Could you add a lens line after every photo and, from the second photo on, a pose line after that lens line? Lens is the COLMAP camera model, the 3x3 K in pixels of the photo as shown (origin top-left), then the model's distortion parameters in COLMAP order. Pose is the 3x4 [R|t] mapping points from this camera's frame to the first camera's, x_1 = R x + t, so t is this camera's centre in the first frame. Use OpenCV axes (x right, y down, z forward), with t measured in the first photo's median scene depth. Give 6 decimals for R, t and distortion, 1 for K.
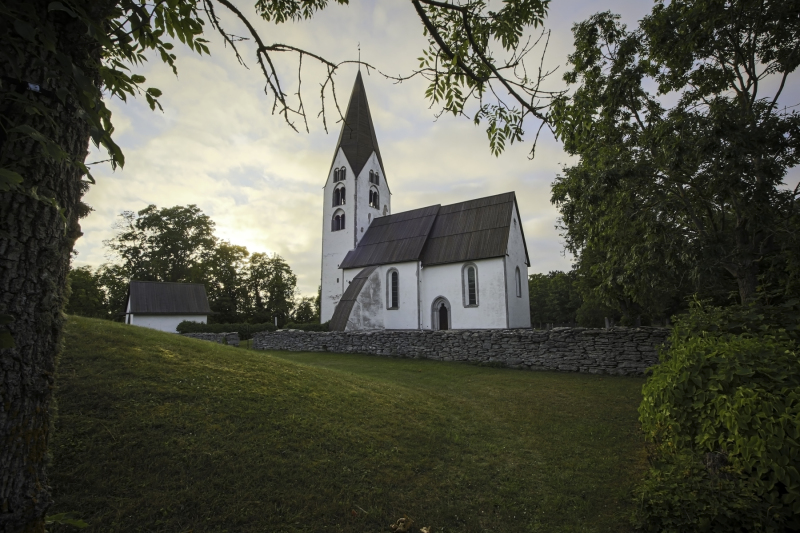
lens RADIAL K [[358.2, 0, 400.0], [0, 358.2, 266.5], [0, 0, 1]] dist [-0.000114, -0.000009]
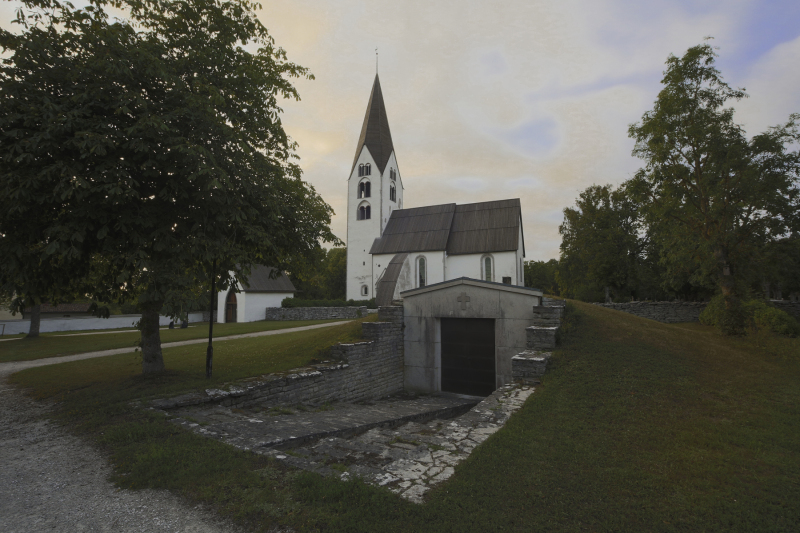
lens RADIAL K [[358.2, 0, 400.0], [0, 358.2, 266.5], [0, 0, 1]] dist [-0.000114, -0.000009]
pose [[0.982937, 0.023699, 0.182410, -0.270391], [-0.034305, 0.997885, 0.055209, -0.019604], [-0.180716, -0.060525, 0.981671, -0.157400]]
